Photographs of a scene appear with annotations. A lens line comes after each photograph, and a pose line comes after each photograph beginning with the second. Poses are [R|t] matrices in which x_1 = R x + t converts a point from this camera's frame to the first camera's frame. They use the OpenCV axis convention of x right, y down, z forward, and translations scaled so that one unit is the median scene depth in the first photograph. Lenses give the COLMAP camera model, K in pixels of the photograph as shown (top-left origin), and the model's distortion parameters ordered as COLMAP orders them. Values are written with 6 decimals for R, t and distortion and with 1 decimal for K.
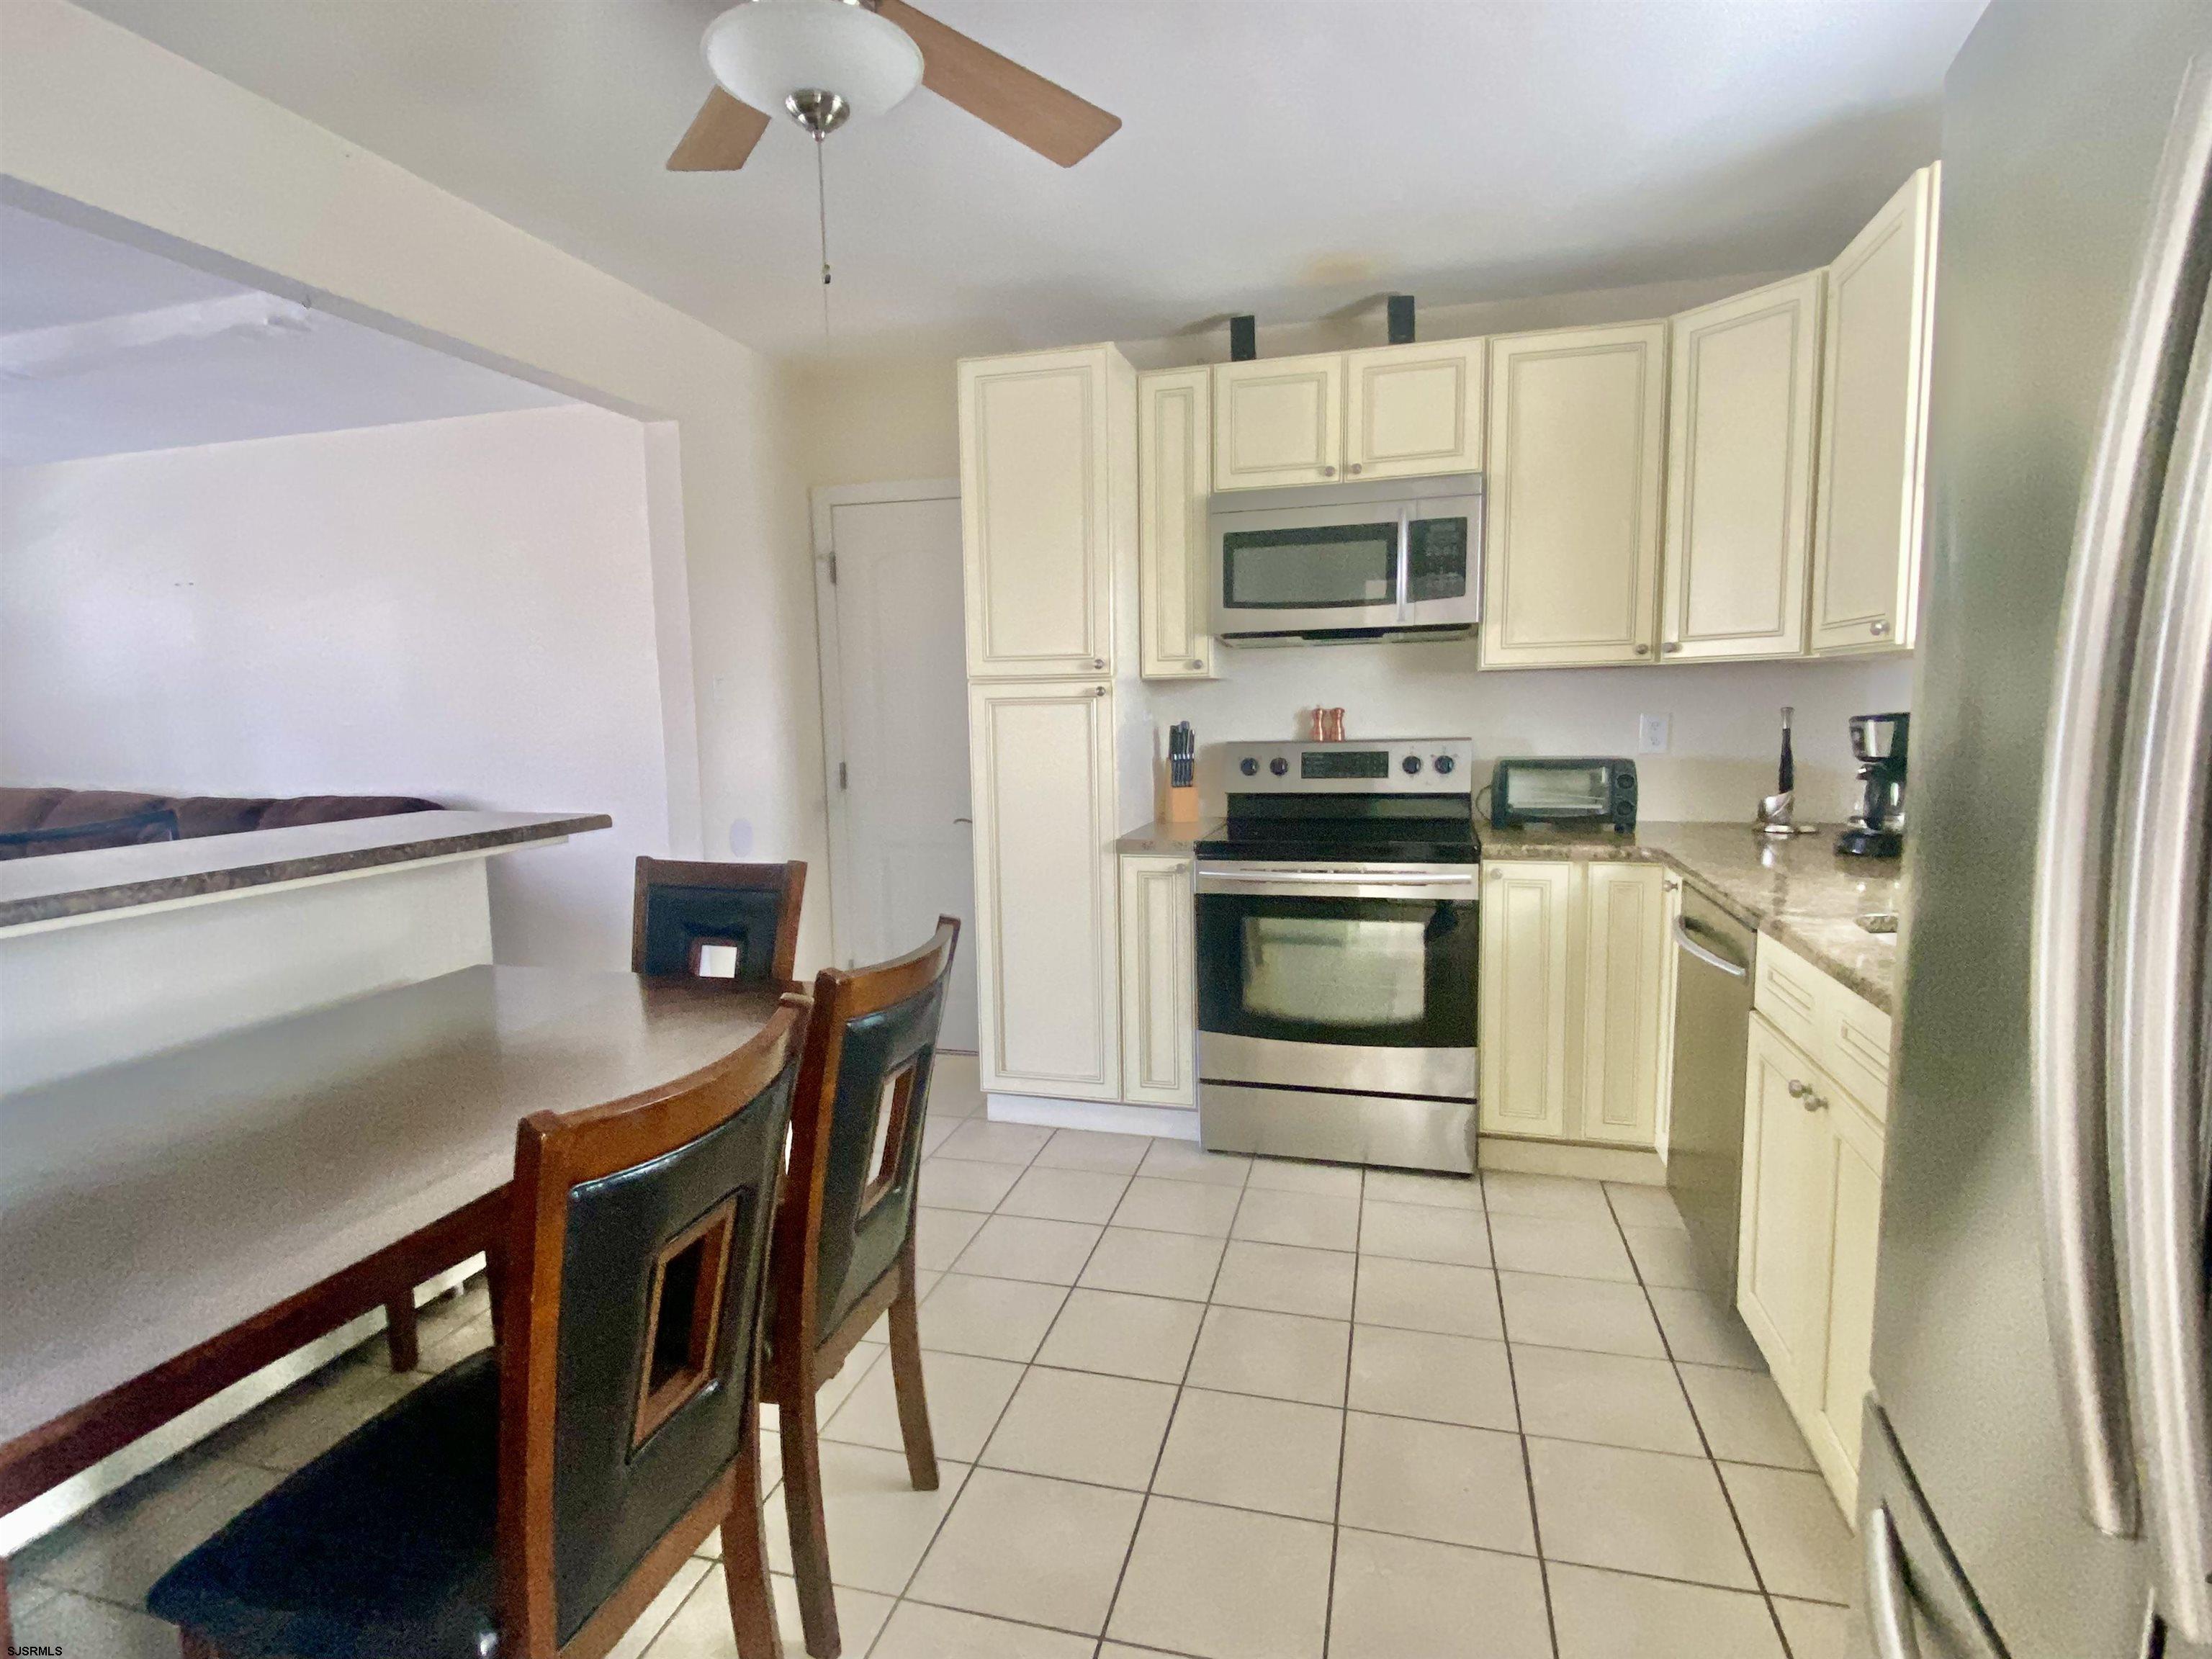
lens RADIAL K [[1091.8, 0, 1106.0], [0, 1091.8, 829.5], [0, 0, 1]] dist [0.044976, -0.033366]
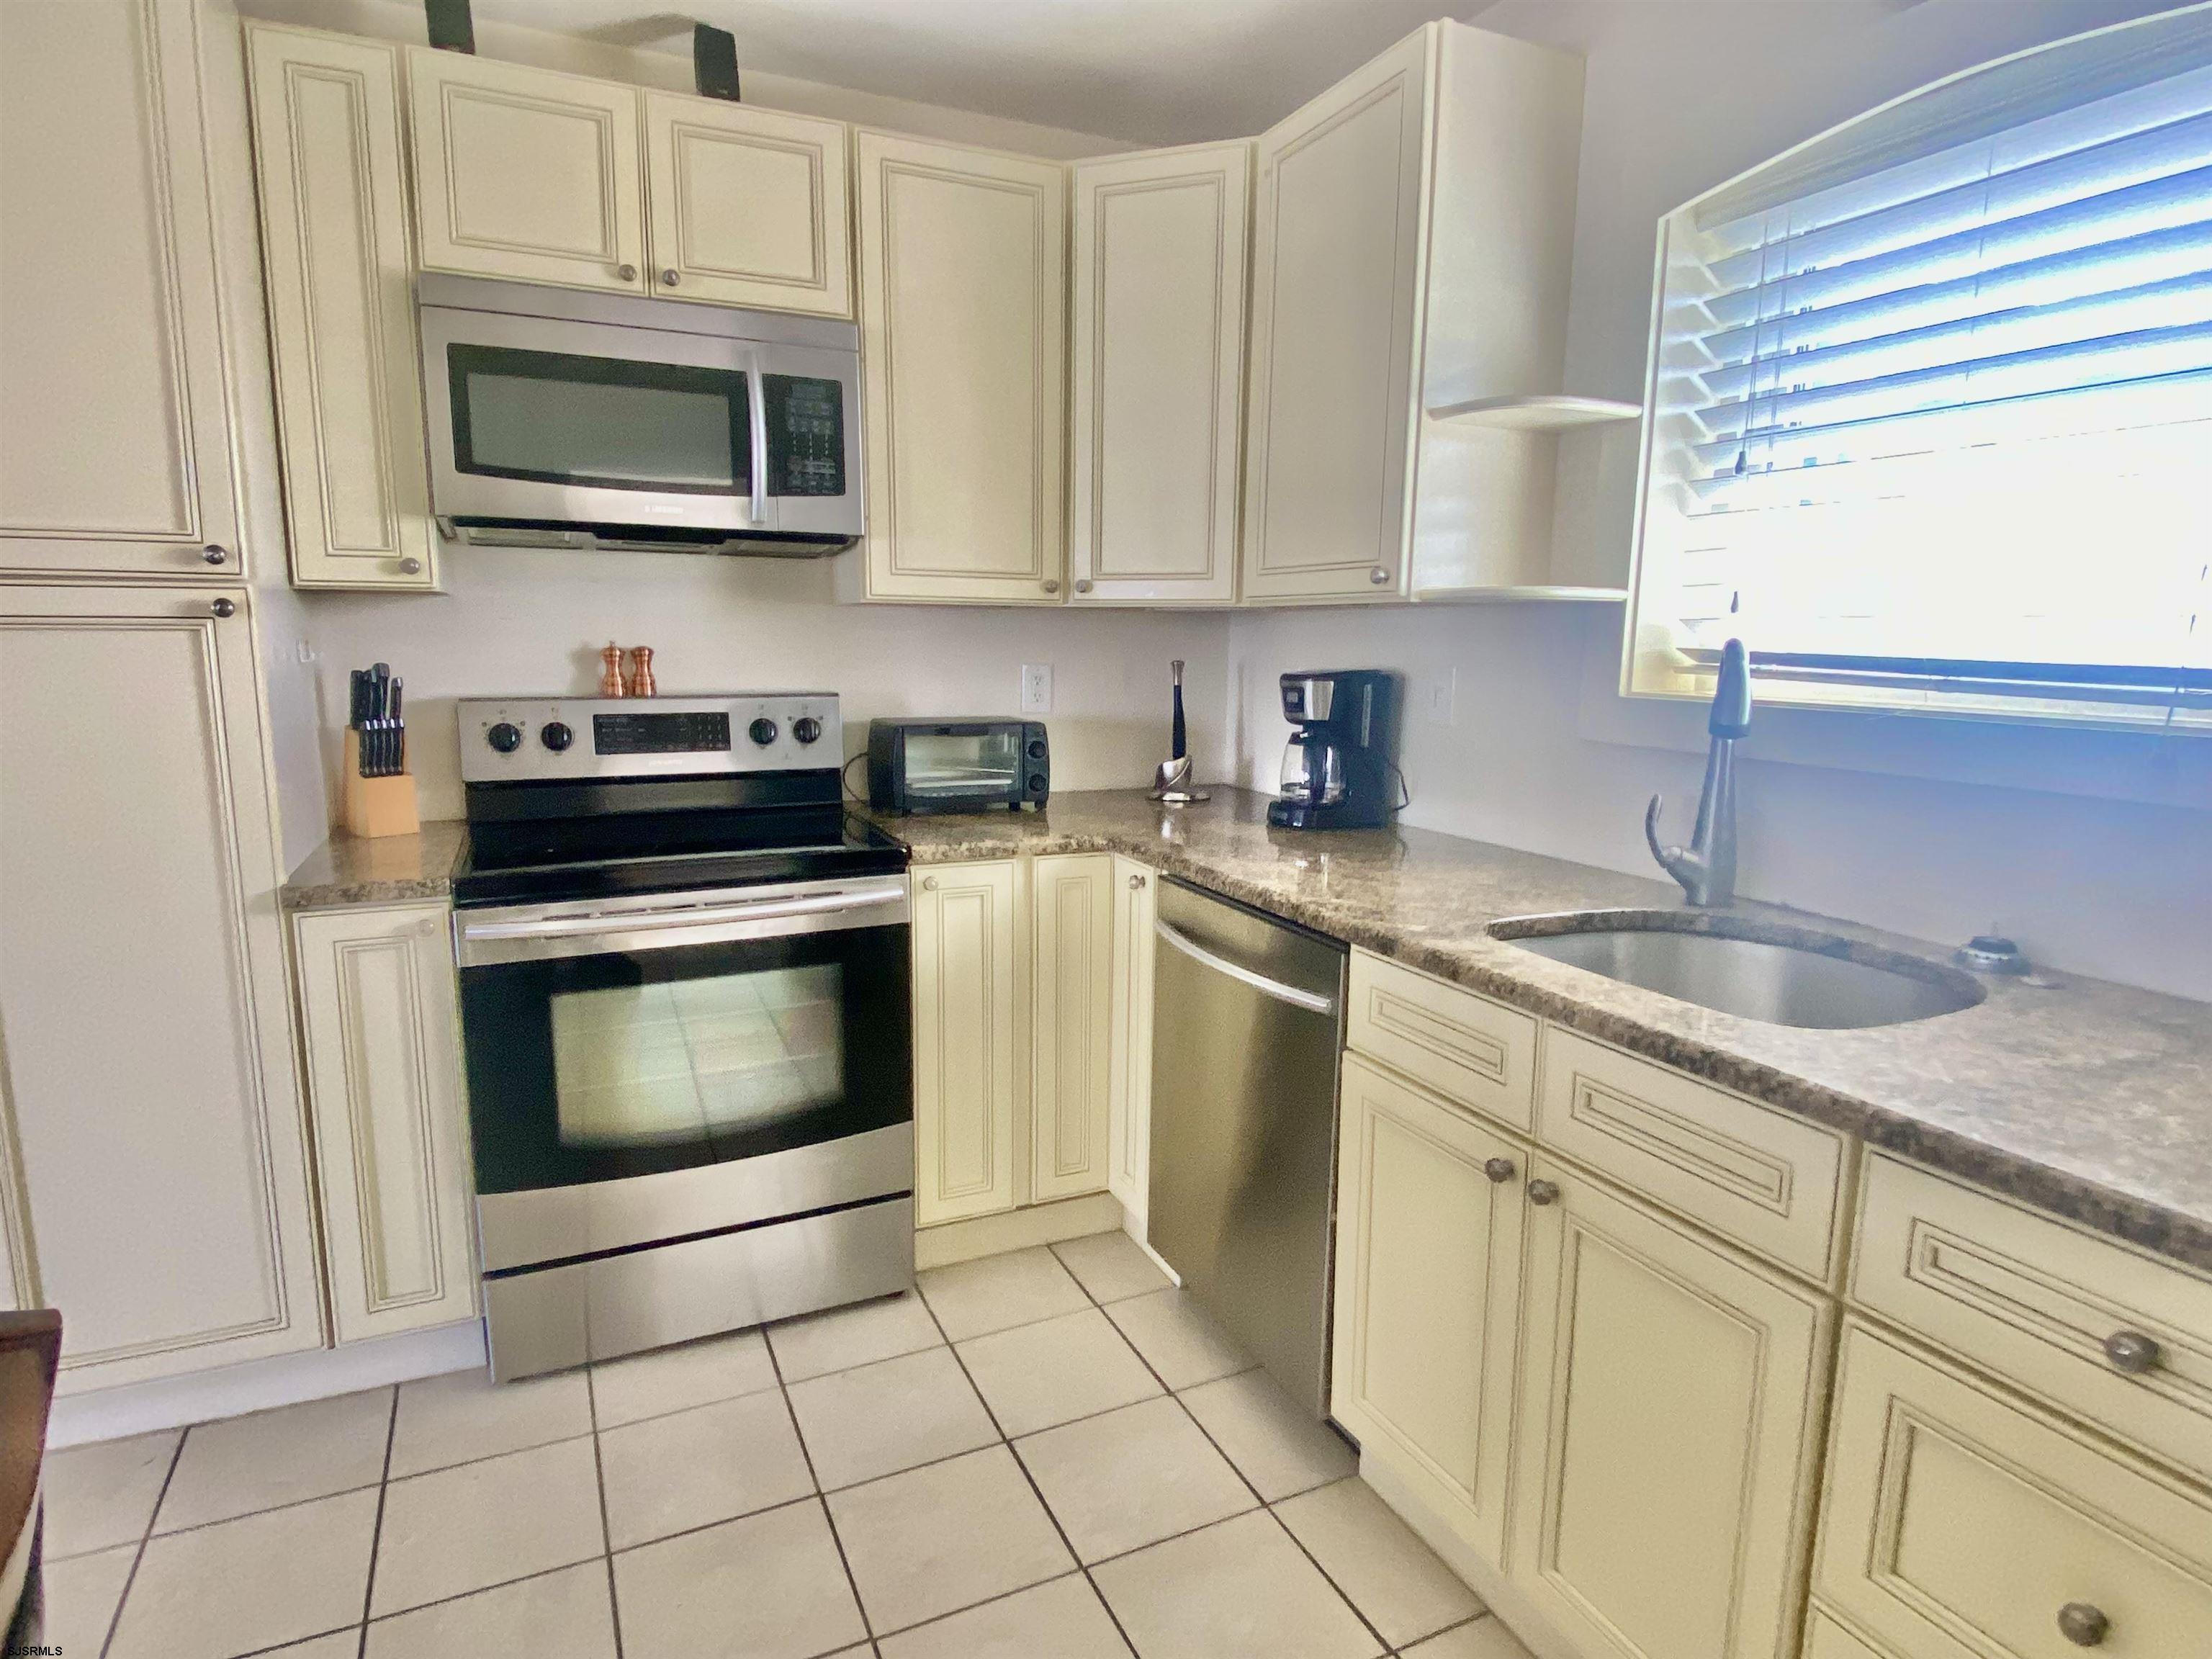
lens RADIAL K [[1202.9, 0, 1106.0], [0, 1202.9, 829.5], [0, 0, 1]] dist [0.084601, -0.105948]
pose [[0.765509, -0.075811, 0.638943, -0.061553], [0.047620, 0.996986, 0.061239, -0.036114], [-0.641660, -0.016452, 0.766812, 0.279694]]
